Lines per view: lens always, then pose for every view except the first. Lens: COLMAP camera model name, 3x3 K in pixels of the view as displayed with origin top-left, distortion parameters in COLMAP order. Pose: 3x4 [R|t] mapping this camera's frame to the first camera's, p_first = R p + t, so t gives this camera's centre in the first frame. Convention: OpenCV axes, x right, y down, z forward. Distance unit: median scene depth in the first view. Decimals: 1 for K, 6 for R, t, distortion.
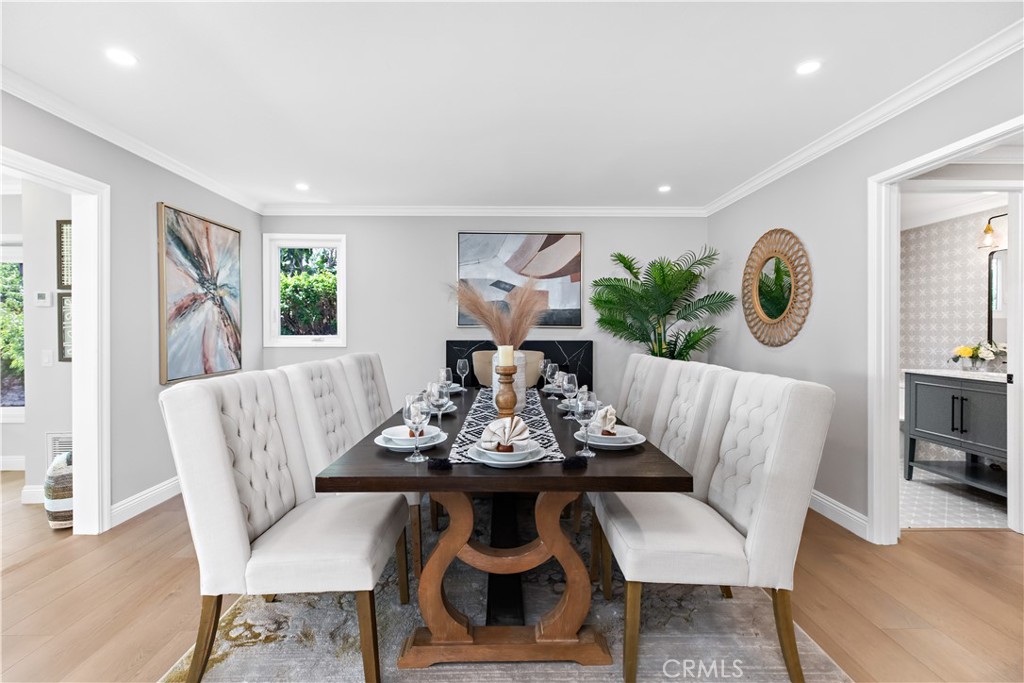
lens RADIAL K [[456.3, 0, 510.8], [0, 456.3, 338.0], [0, 0, 1]] dist [0.001356, 0.000045]
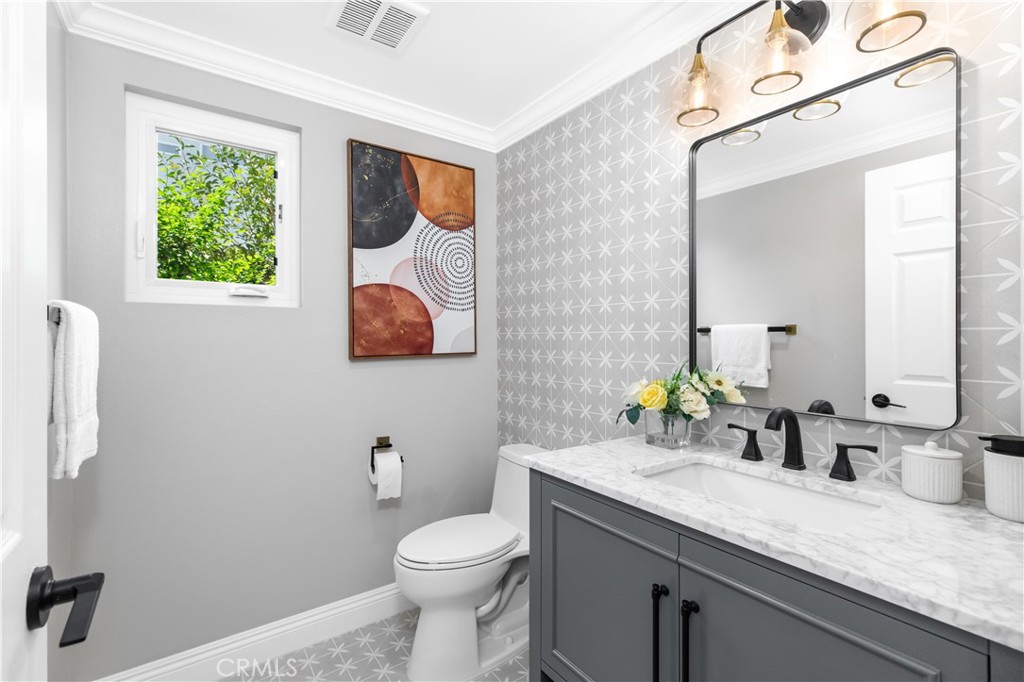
lens RADIAL K [[456.3, 0, 514.9], [0, 456.3, 338.9], [0, 0, 1]] dist [0.001356, 0.000045]
pose [[0.815745, 0.003116, 0.578403, 0.656772], [0.006621, 0.999870, -0.014725, -0.012037], [-0.578374, 0.015842, 0.815618, 0.727741]]
